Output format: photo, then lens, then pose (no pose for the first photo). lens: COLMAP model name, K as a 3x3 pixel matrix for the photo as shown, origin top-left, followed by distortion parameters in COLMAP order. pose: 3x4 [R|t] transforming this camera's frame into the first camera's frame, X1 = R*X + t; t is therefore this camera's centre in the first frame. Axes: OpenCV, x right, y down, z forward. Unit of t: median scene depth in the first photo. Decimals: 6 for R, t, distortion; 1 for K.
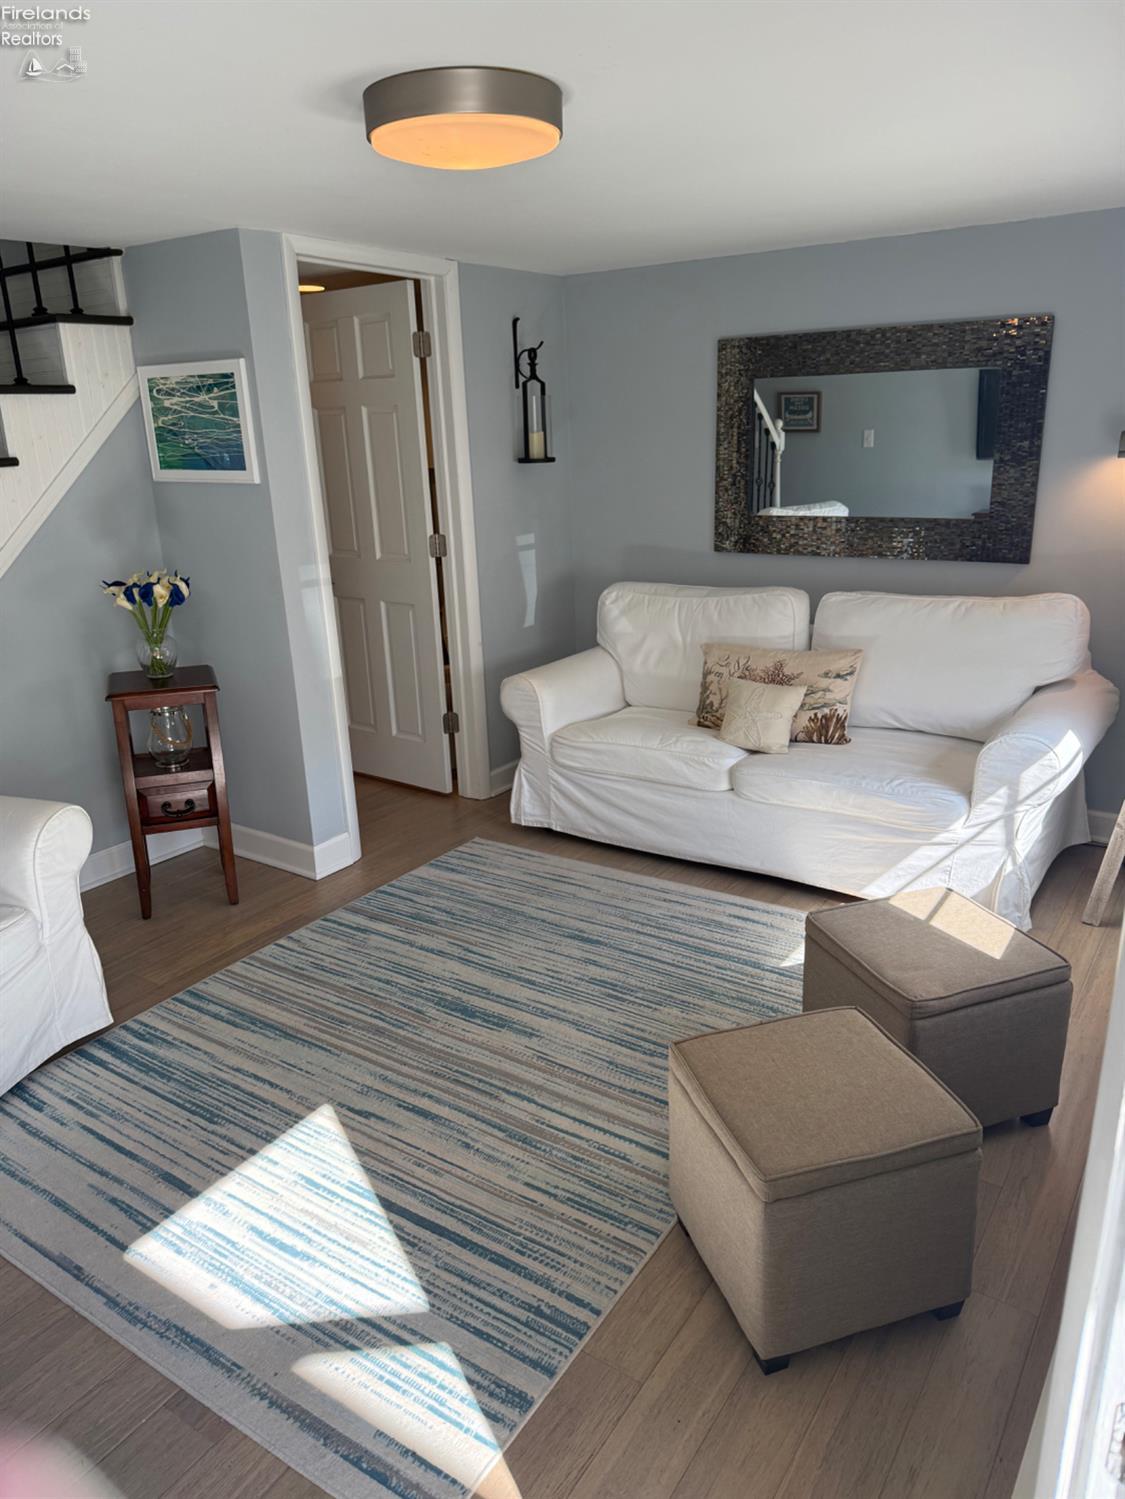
lens RADIAL K [[1038.0, 0, 562.5], [0, 1038.0, 749.5], [0, 0, 1]] dist [0.174135, -0.384225]
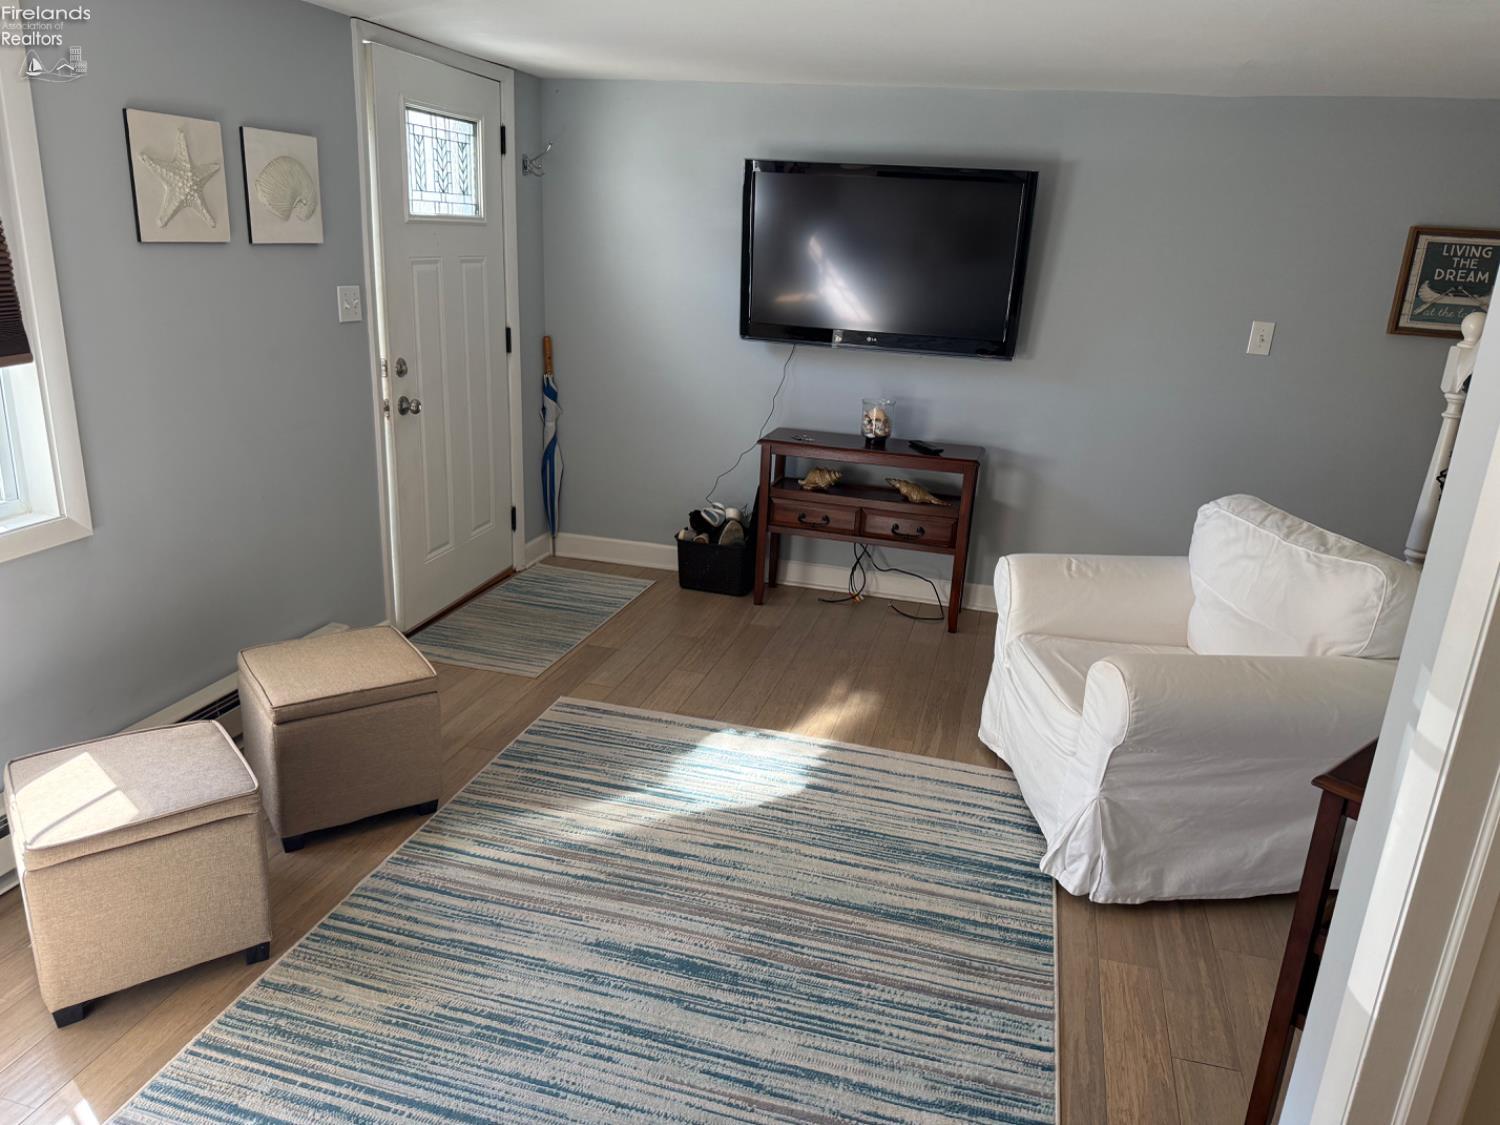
lens RADIAL K [[1038.6, 0, 750.0], [0, 1038.6, 562.5], [0, 0, 1]] dist [0.174135, -0.384225]
pose [[-0.947666, 0.079899, -0.309105, 0.074494], [-0.116381, 0.815108, 0.567498, -0.383608], [0.297297, 0.573772, -0.763151, 1.201587]]
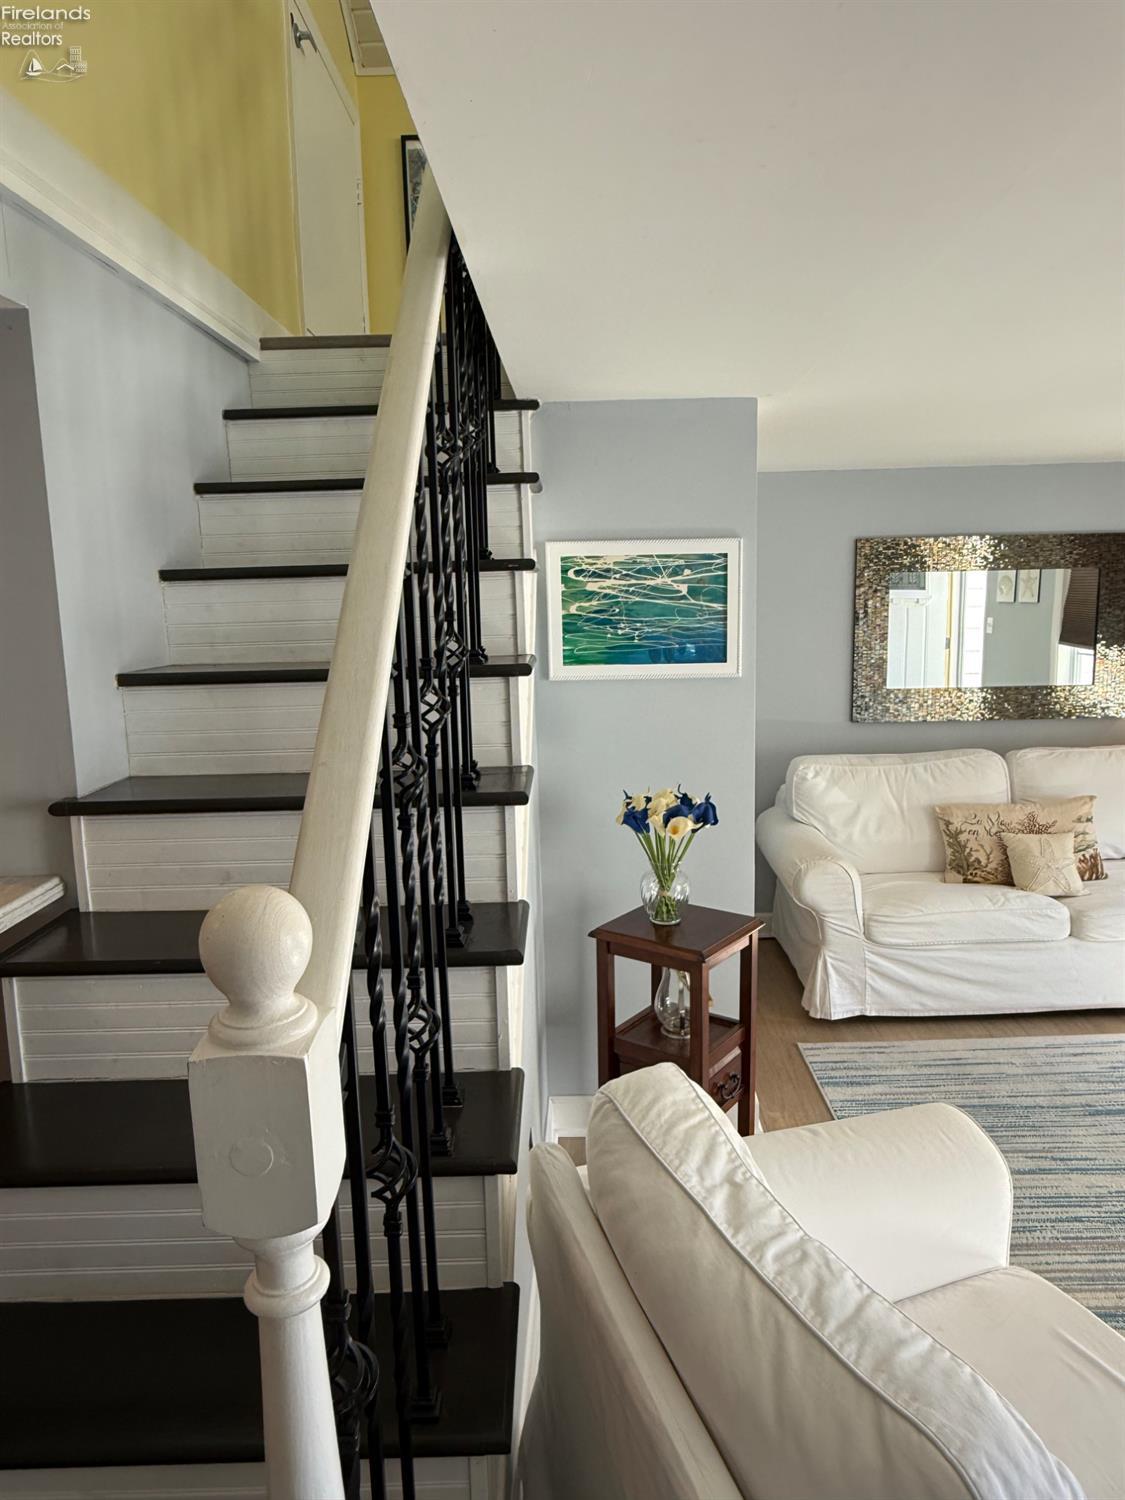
lens RADIAL K [[972.6, 0, 562.5], [0, 972.6, 750.0], [0, 0, 1]] dist [0.008411, 0.001456]
pose [[0.834951, -0.077755, 0.544804, -0.838399], [0.164198, 0.980075, -0.111768, -0.127070], [-0.525259, 0.182776, 0.831081, 0.423544]]
